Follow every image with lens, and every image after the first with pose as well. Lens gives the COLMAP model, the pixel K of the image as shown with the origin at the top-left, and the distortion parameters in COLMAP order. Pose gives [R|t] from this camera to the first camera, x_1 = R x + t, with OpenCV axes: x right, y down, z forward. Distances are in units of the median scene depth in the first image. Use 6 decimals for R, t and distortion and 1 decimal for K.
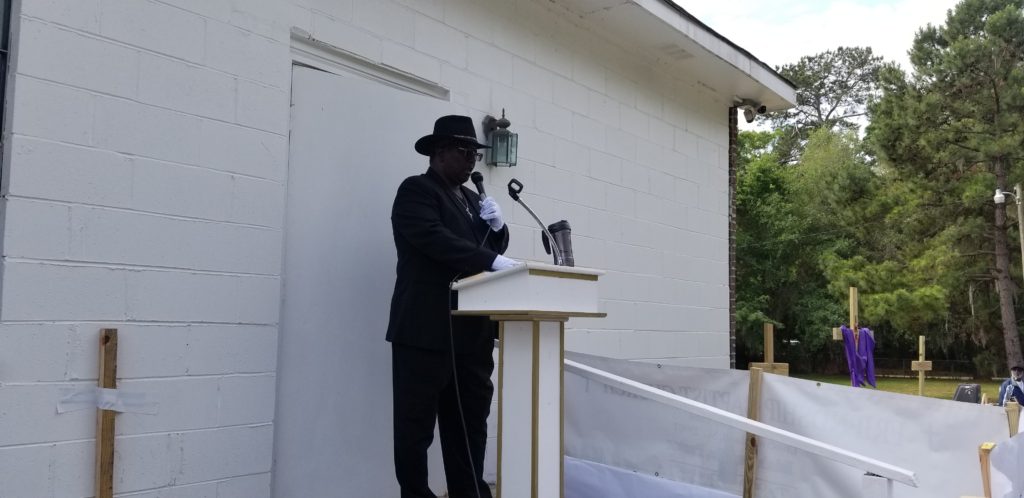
lens RADIAL K [[833.2, 0, 518.5], [0, 833.2, 248.9], [0, 0, 1]] dist [0.066185, -0.084259]
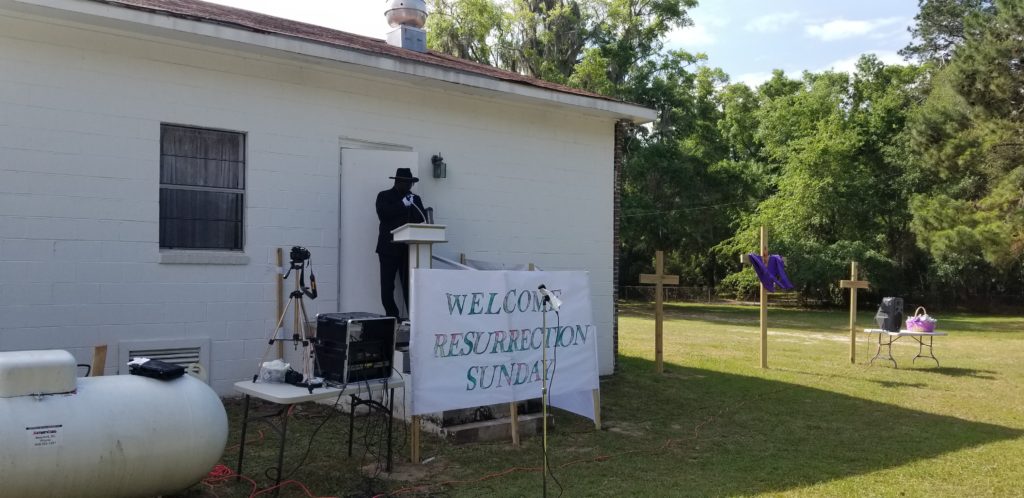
lens RADIAL K [[833.2, 0, 507.7], [0, 833.2, 252.4], [0, 0, 1]] dist [0.066185, -0.084259]
pose [[0.978273, -0.015930, -0.206707, 0.102908], [0.030070, 0.997403, 0.065445, -0.006820], [0.205128, -0.070239, 0.976212, -0.193863]]
